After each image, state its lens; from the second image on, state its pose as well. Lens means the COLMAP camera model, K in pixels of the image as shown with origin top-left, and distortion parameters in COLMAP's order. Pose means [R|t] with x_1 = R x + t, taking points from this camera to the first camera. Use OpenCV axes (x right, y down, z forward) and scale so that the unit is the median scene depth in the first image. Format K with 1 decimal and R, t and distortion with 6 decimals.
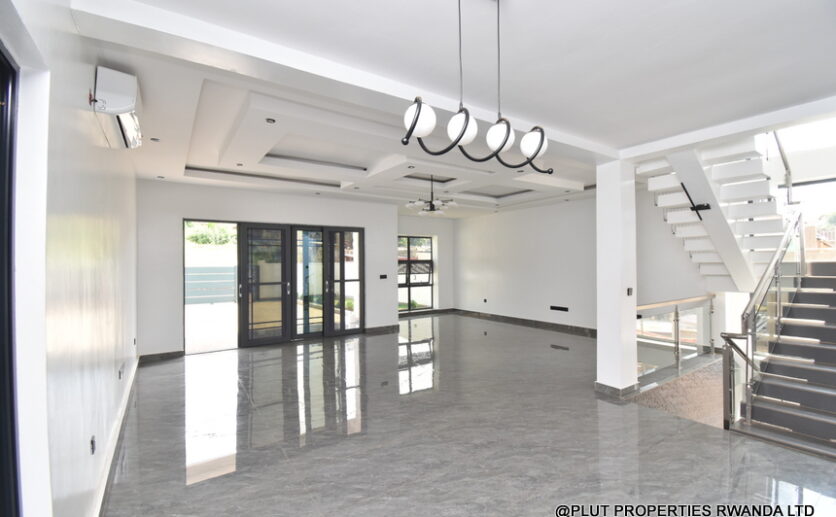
lens RADIAL K [[371.1, 0, 416.9], [0, 371.1, 260.9], [0, 0, 1]] dist [-0.001582, -0.000415]
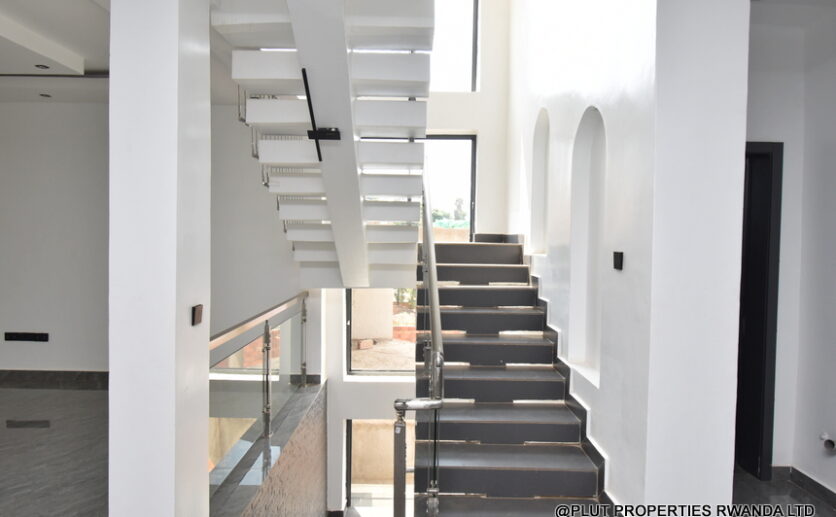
lens RADIAL K [[535.4, 0, 418.0], [0, 535.4, 258.5], [0, 0, 1]] dist [0.000461, -0.001930]
pose [[0.563786, -0.023349, 0.825591, 0.198253], [-0.018331, 0.999000, 0.040771, -0.006620], [-0.825718, -0.038120, 0.562794, 0.410883]]
